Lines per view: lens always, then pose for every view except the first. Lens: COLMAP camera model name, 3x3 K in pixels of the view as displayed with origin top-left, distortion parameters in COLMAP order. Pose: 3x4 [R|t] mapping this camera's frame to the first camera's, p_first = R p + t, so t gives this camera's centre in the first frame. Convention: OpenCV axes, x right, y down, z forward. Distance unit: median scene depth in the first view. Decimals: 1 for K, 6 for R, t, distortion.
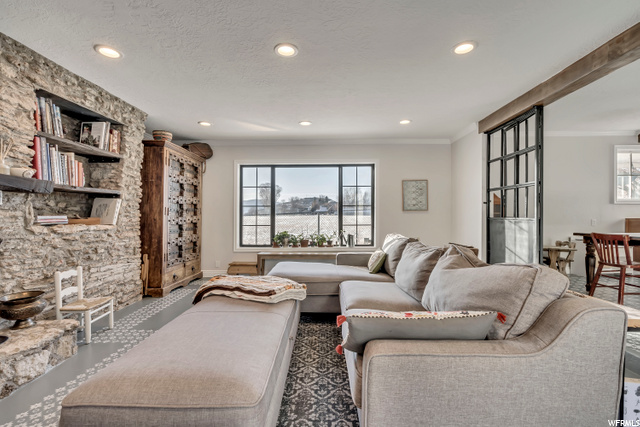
lens RADIAL K [[289.7, 0, 320.0], [0, 289.7, 213.5], [0, 0, 1]] dist [0.001129, 0.001054]
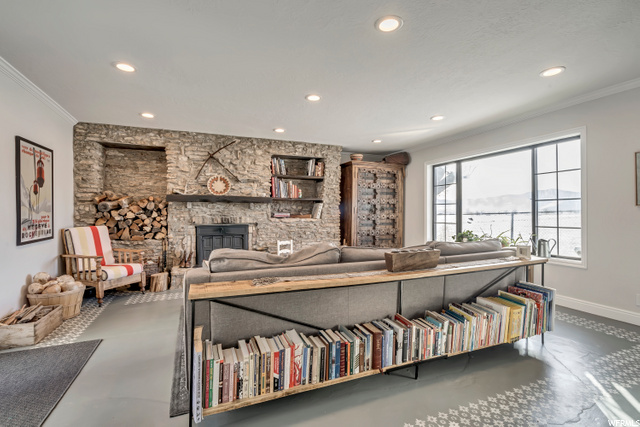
lens RADIAL K [[289.7, 0, 320.0], [0, 289.7, 213.5], [0, 0, 1]] dist [0.001129, 0.001054]
pose [[0.417140, 0.003233, -0.908837, 0.799552], [0.006550, 0.999957, 0.006563, -0.002861], [0.908819, -0.008691, 0.417101, 0.291755]]
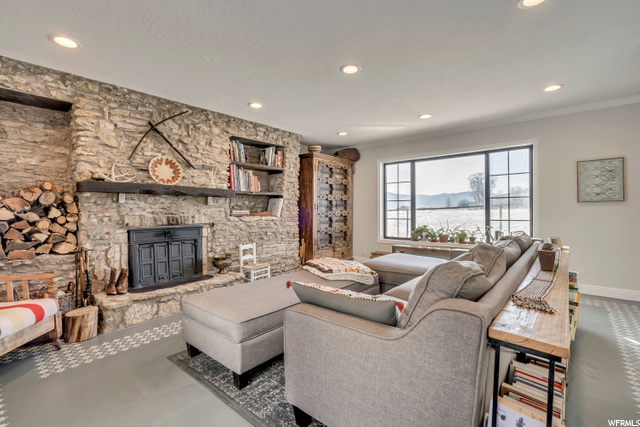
lens RADIAL K [[289.7, 0, 320.0], [0, 289.7, 213.5], [0, 0, 1]] dist [0.001129, 0.001054]
pose [[0.774736, 0.003762, -0.632274, 0.356355], [0.009322, 0.999806, 0.017370, -0.000096], [0.632217, -0.019351, 0.774550, 0.004171]]
